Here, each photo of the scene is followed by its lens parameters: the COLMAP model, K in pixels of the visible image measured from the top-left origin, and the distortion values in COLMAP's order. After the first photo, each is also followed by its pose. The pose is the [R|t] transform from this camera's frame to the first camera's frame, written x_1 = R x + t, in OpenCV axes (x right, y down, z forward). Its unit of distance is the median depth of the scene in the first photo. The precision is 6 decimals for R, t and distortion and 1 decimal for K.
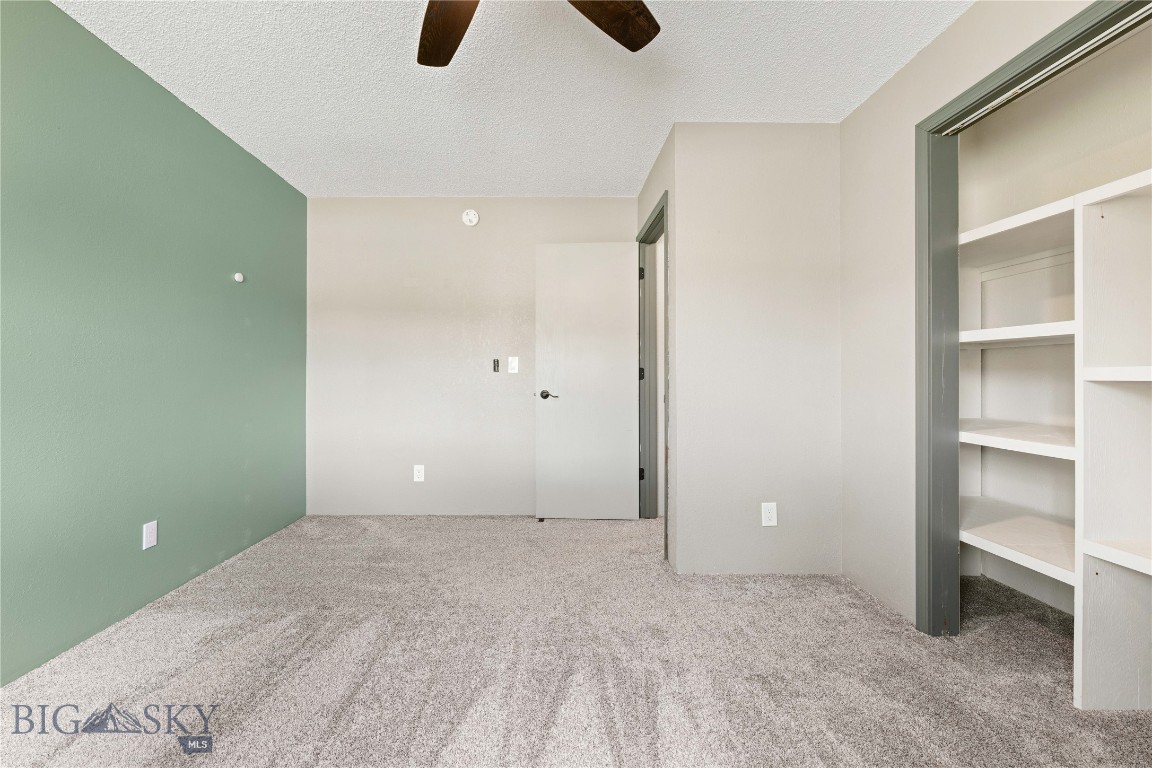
lens RADIAL K [[478.0, 0, 575.8], [0, 478.0, 373.6], [0, 0, 1]] dist [-0.002601, -0.000093]
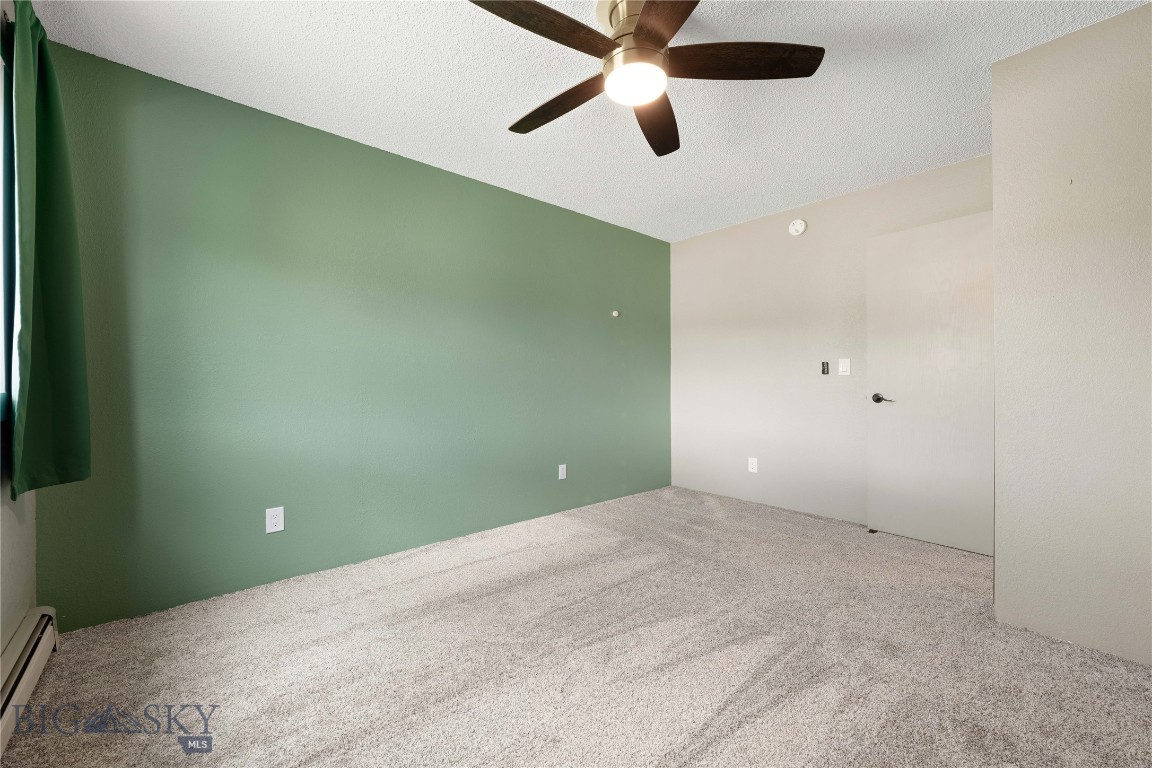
lens RADIAL K [[459.0, 0, 572.9], [0, 459.0, 382.3], [0, 0, 1]] dist [-0.000471, 0.000202]
pose [[0.657285, -0.000085, -0.753642, 0.224750], [0.008780, 0.999933, 0.007544, 0.000775], [0.753591, -0.011576, 0.657242, -0.035454]]
